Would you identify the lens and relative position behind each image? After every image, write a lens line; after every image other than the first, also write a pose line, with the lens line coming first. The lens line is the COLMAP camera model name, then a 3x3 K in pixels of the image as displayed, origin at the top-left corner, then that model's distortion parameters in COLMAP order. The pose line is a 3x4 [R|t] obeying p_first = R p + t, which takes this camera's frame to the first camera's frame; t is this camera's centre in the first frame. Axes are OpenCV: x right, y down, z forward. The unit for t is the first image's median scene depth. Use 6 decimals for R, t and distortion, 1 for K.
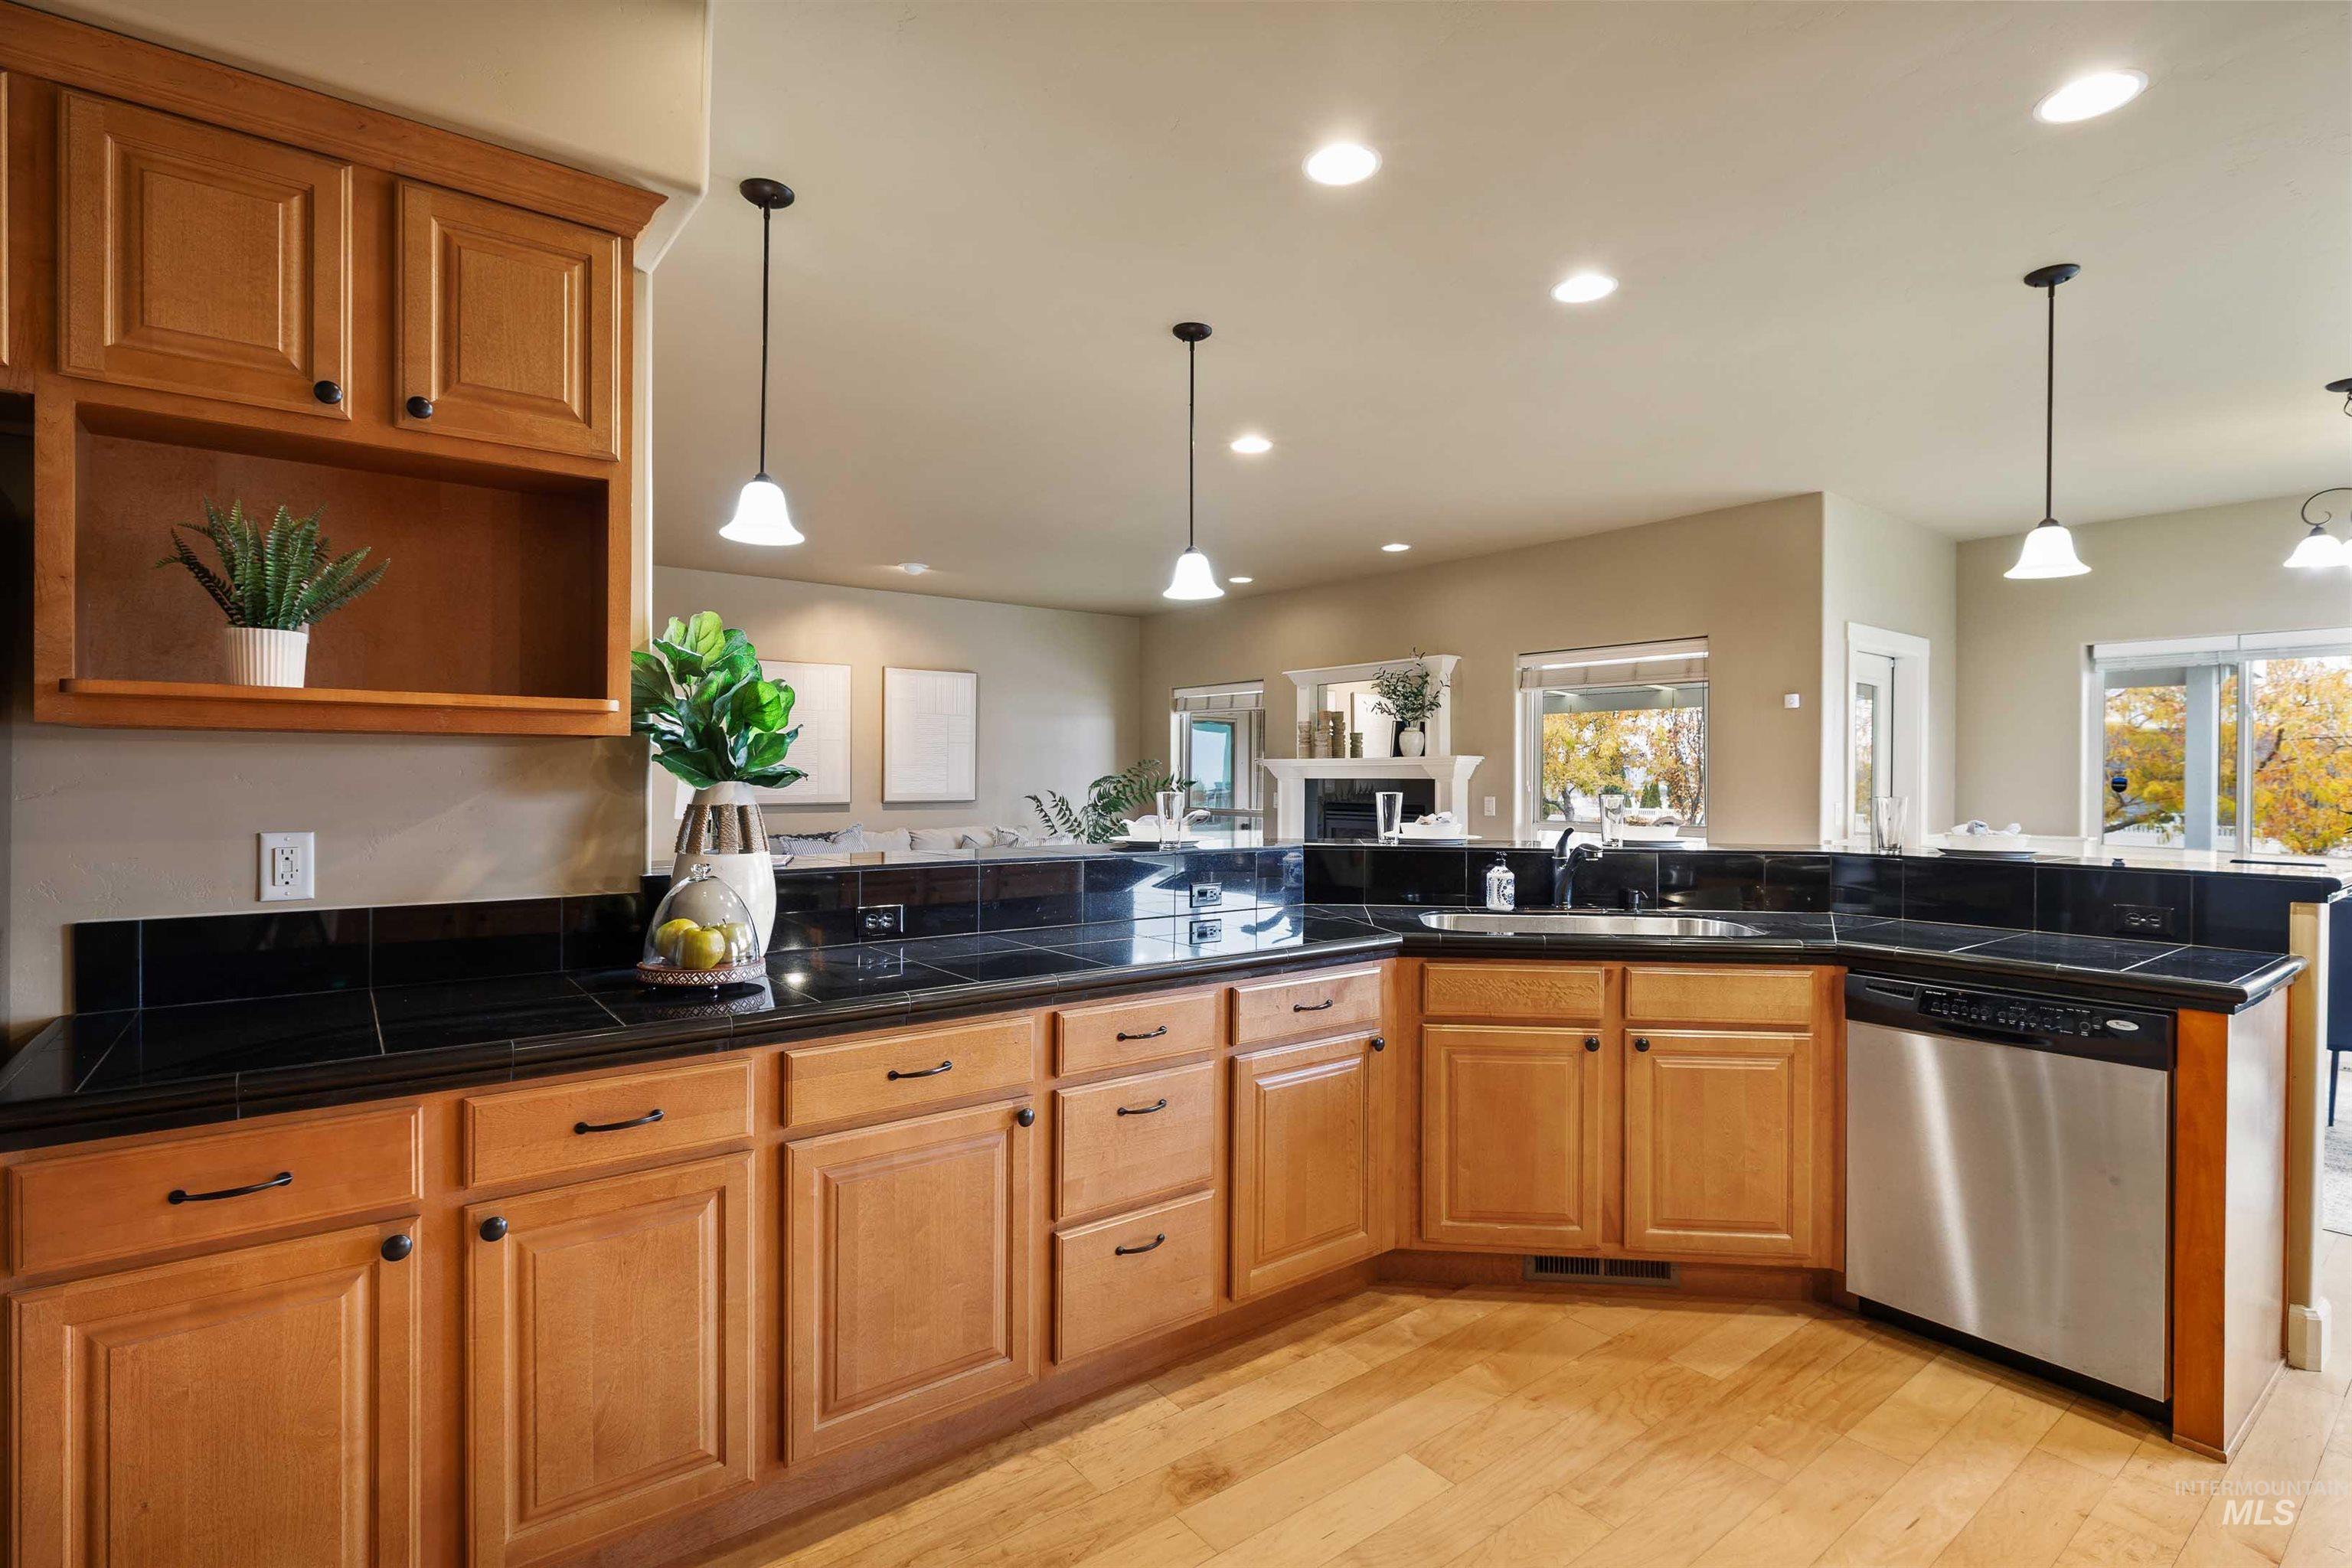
lens RADIAL K [[1112.5, 0, 1176.7], [0, 1112.5, 784.2], [0, 0, 1]] dist [-0.008506, 0.001761]
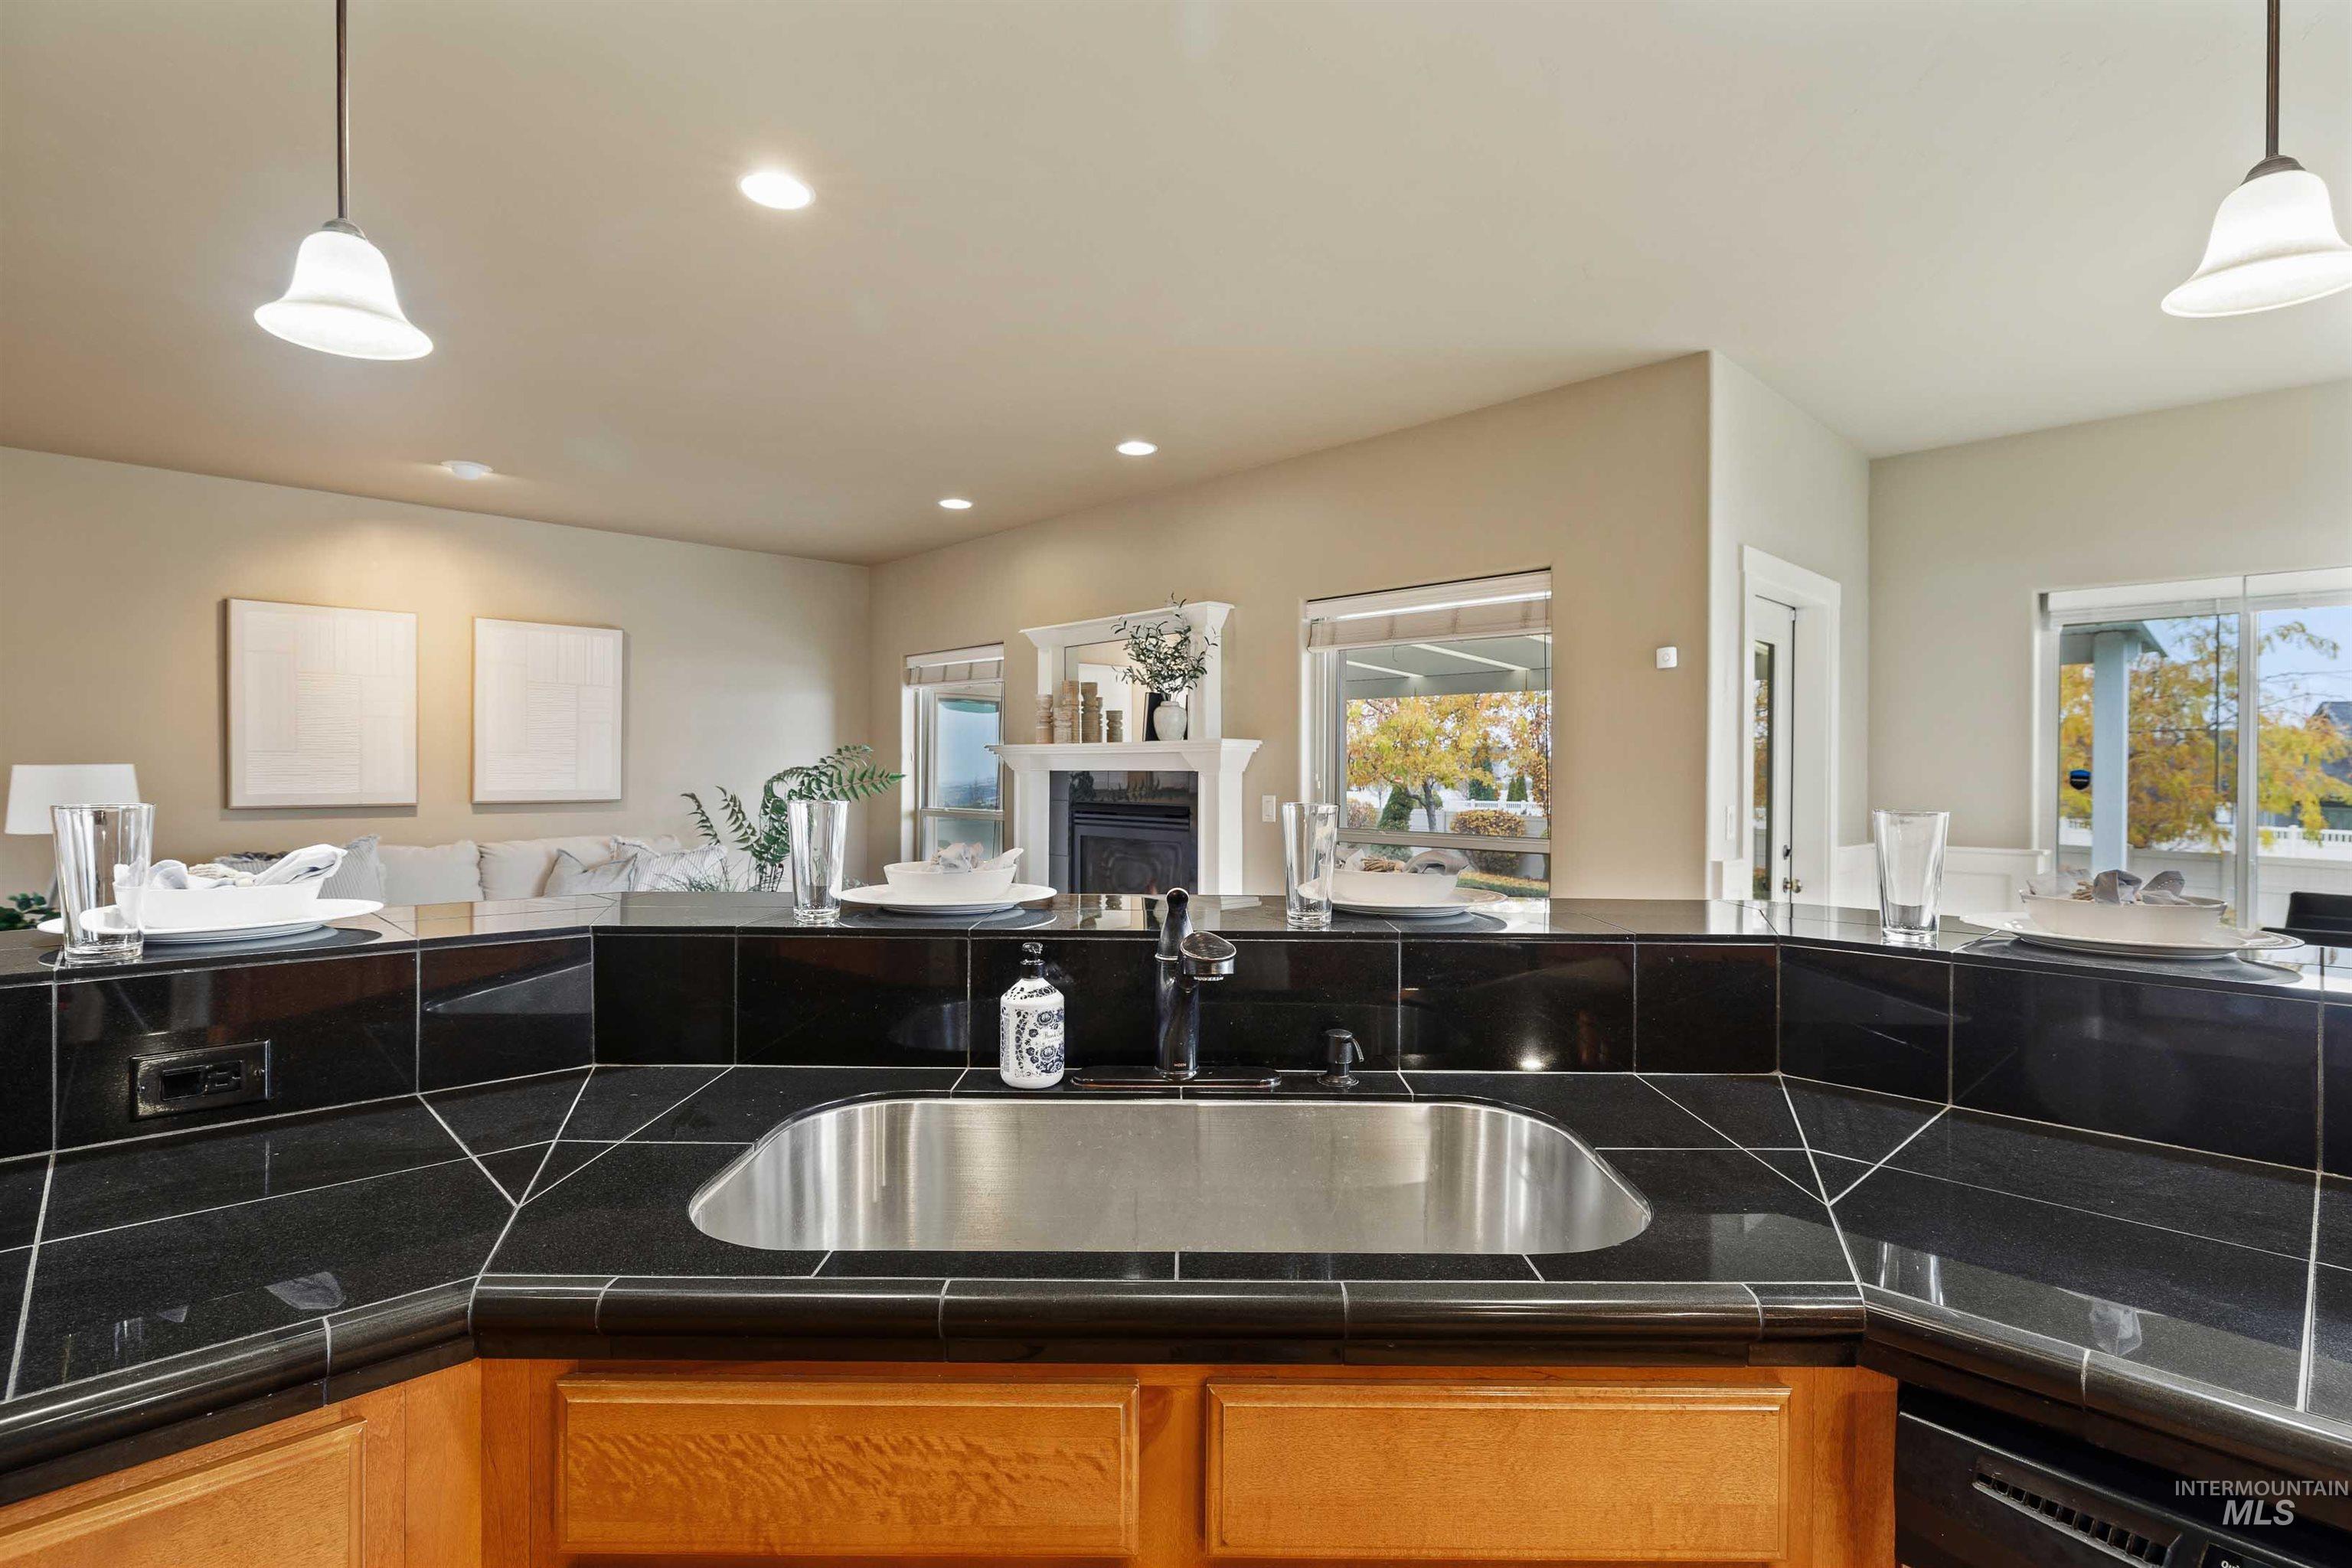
lens RADIAL K [[1112.5, 0, 1181.1], [0, 1112.5, 778.4], [0, 0, 1]] dist [-0.008506, 0.001761]
pose [[0.994259, 0.000207, 0.107002, 0.139999], [-0.000334, 0.999999, 0.001171, -0.000839], [-0.107001, -0.001200, 0.994258, 0.268035]]
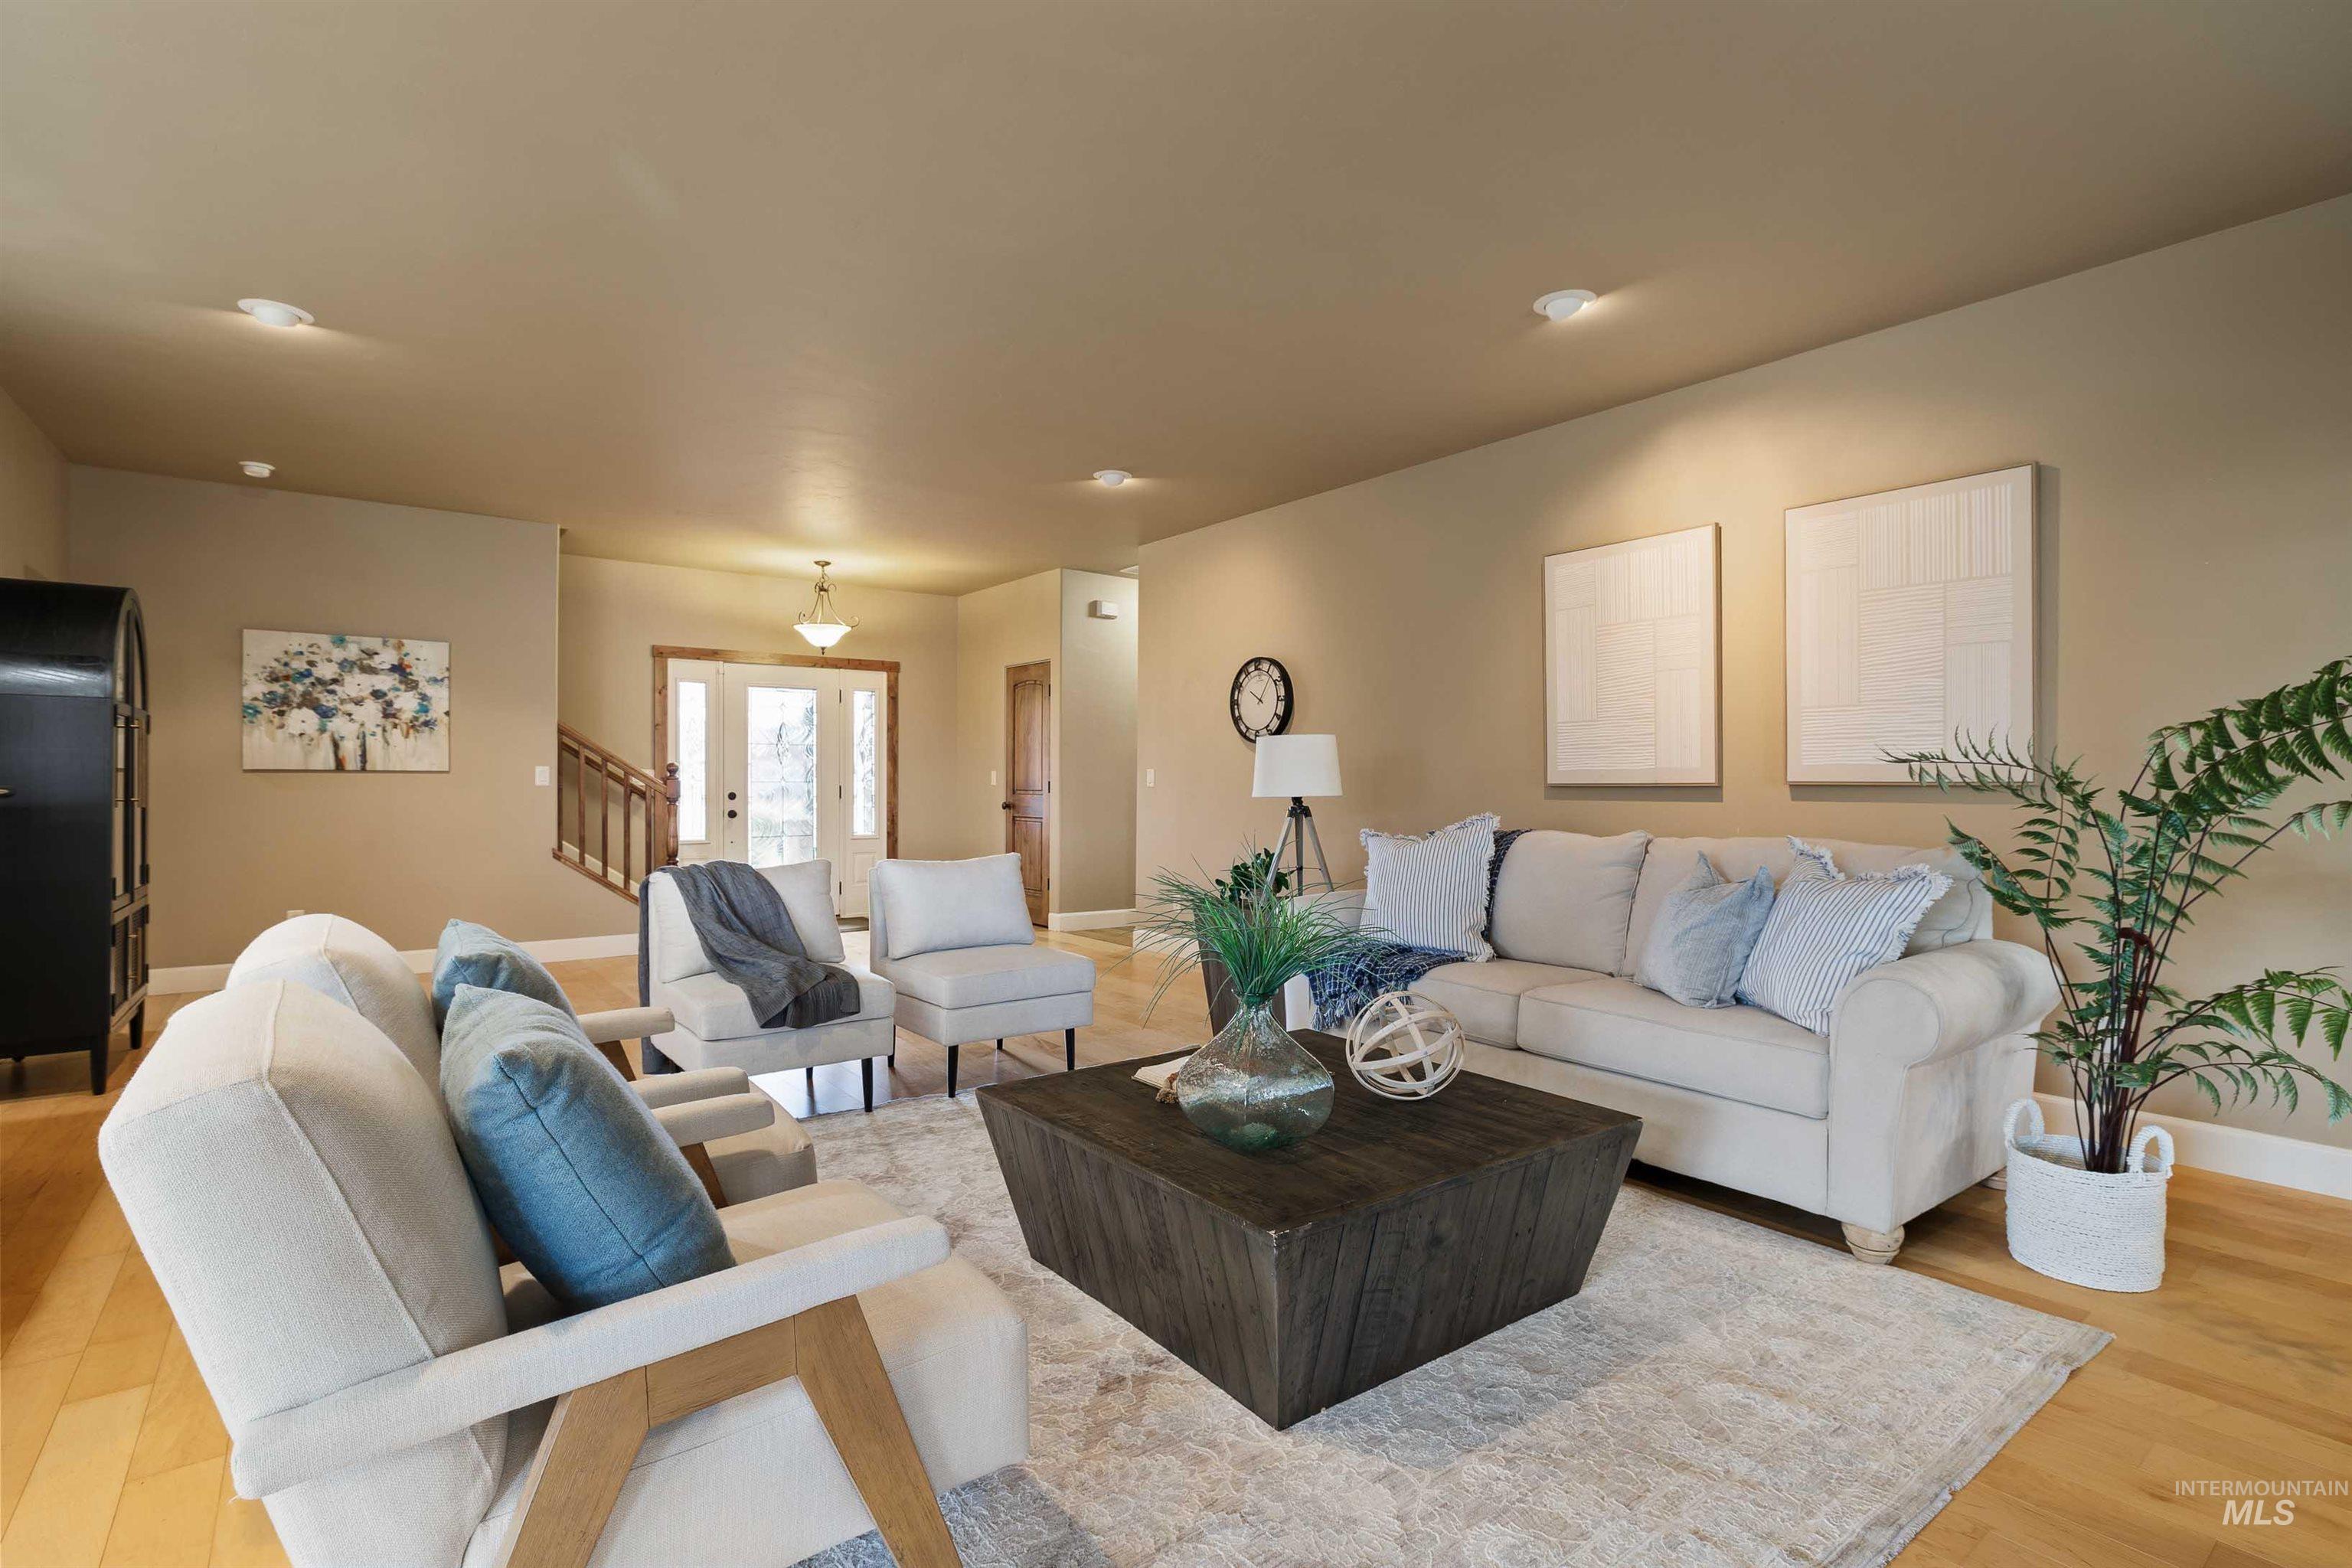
lens RADIAL K [[1112.5, 0, 1186.0], [0, 1112.5, 785.7], [0, 0, 1]] dist [-0.008506, 0.001761]
pose [[-0.004078, -0.004182, -0.999983, 0.271207], [-0.009703, 0.999944, -0.004142, 0.025475], [0.999945, 0.009686, -0.004118, 0.861535]]
